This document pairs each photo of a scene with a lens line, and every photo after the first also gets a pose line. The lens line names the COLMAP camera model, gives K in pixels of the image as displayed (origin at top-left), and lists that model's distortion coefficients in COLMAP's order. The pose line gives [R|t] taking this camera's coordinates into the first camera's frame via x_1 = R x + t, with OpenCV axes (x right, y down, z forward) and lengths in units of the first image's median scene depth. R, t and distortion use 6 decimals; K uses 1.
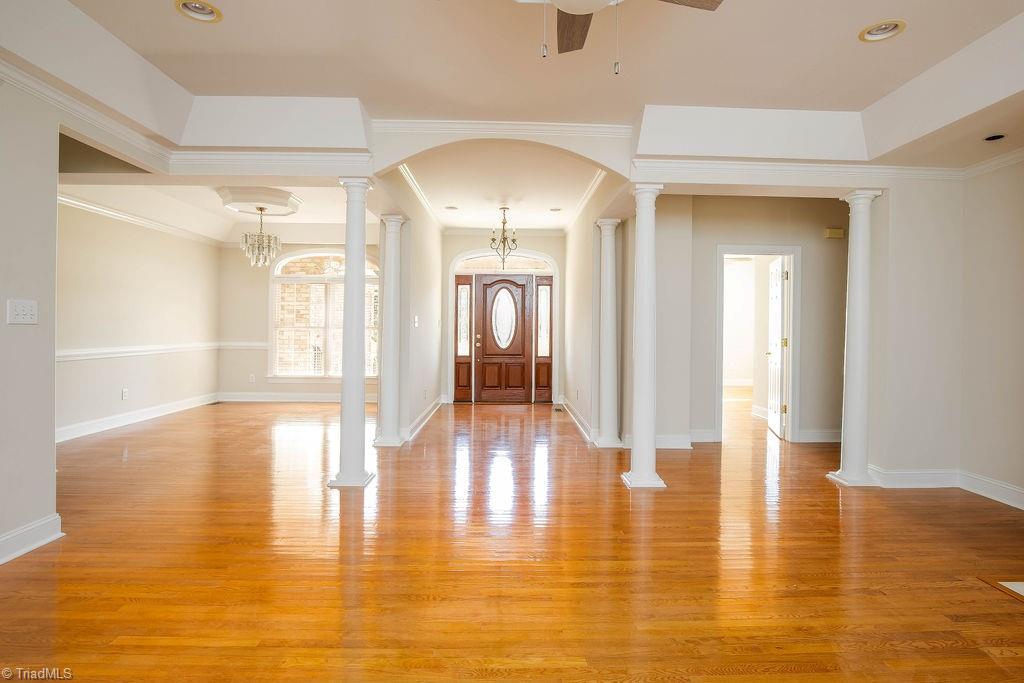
lens RADIAL K [[524.0, 0, 517.0], [0, 524.0, 318.9], [0, 0, 1]] dist [-0.033653, 0.000422]
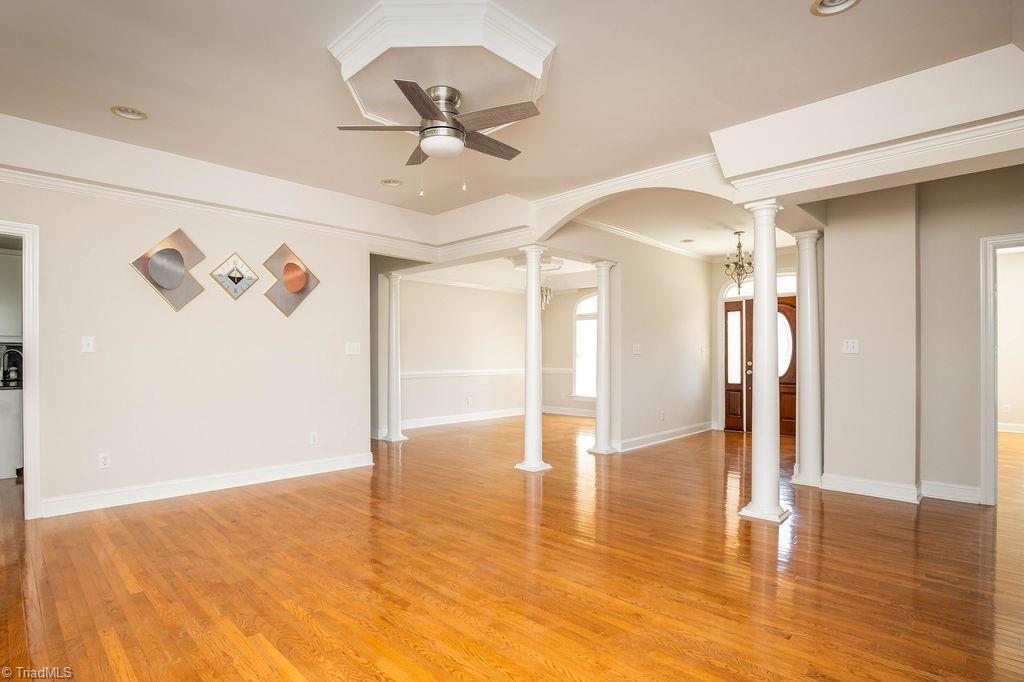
lens RADIAL K [[515.6, 0, 481.5], [0, 515.6, 350.8], [0, 0, 1]] dist [-0.036500, -0.000173]
pose [[0.679510, -0.016823, -0.733474, 0.370906], [0.019637, 0.999796, -0.004739, 0.005941], [0.733404, -0.011183, 0.679701, -0.004717]]
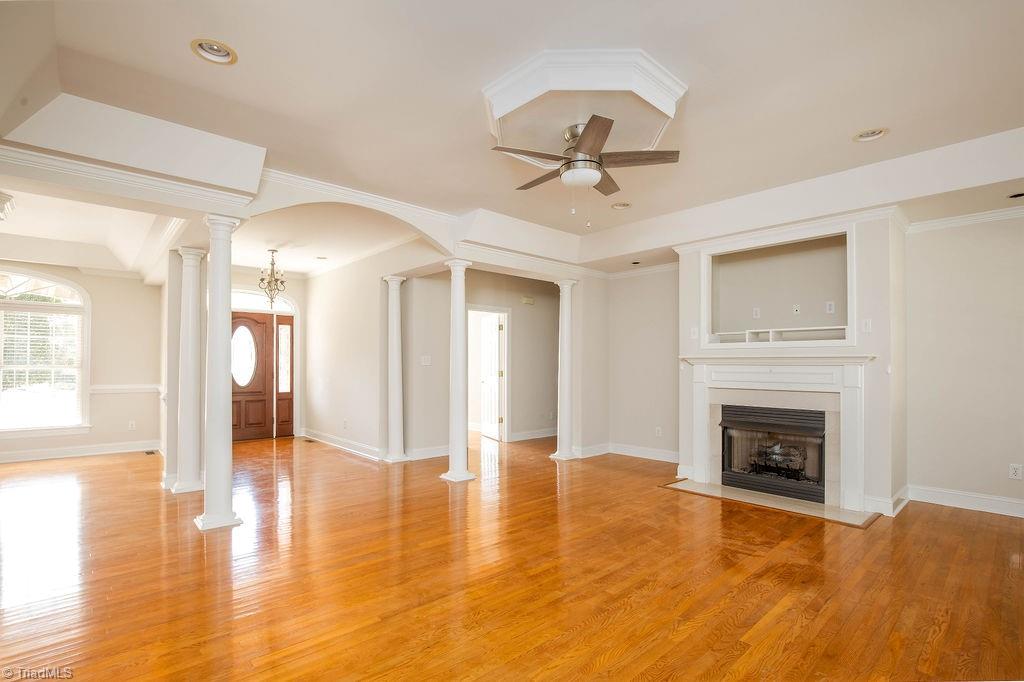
lens RADIAL K [[481.4, 0, 510.9], [0, 481.4, 362.6], [0, 0, 1]] dist [-0.026476, 0.000295]
pose [[0.757316, -0.006428, 0.653017, -0.307875], [-0.003369, 0.999900, 0.013749, -0.004358], [-0.653040, -0.012613, 0.757219, -0.026815]]
